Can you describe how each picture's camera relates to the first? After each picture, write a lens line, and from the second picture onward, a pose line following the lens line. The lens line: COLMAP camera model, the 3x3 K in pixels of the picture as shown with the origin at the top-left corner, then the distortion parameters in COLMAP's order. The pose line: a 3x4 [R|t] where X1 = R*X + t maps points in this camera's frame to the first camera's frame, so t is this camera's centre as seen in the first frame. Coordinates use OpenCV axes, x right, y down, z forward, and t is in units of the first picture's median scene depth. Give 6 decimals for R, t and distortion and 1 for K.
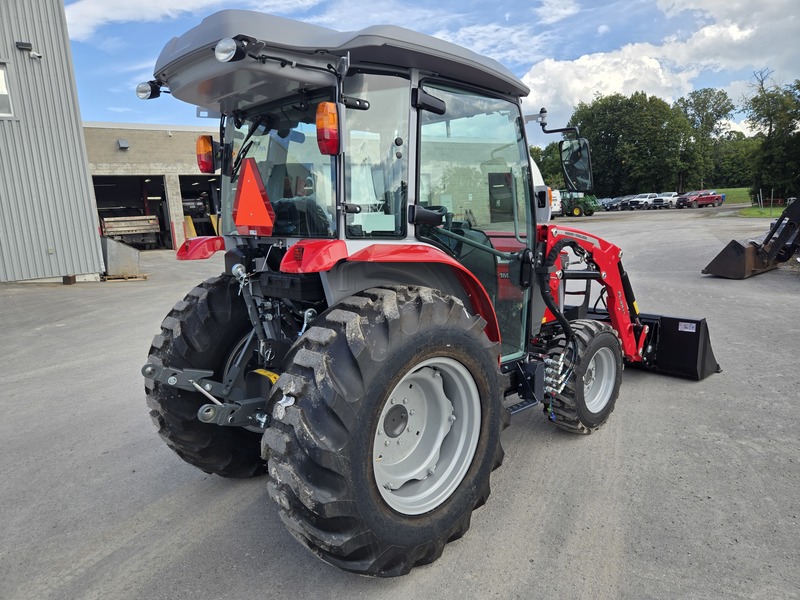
lens RADIAL K [[539.2, 0, 400.6], [0, 539.2, 292.3], [0, 0, 1]] dist [0.077180, -0.065105]
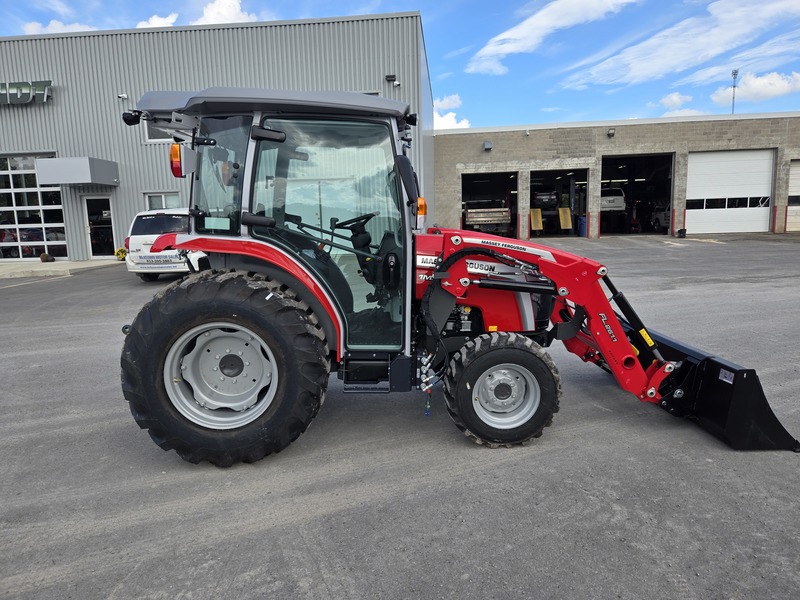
lens RADIAL K [[539.2, 0, 400.6], [0, 539.2, 292.3], [0, 0, 1]] dist [0.077180, -0.065105]
pose [[0.750215, 0.124638, -0.649341, 0.669845], [-0.114590, 0.991720, 0.057965, -0.045295], [0.651189, 0.030921, 0.758285, 0.118085]]
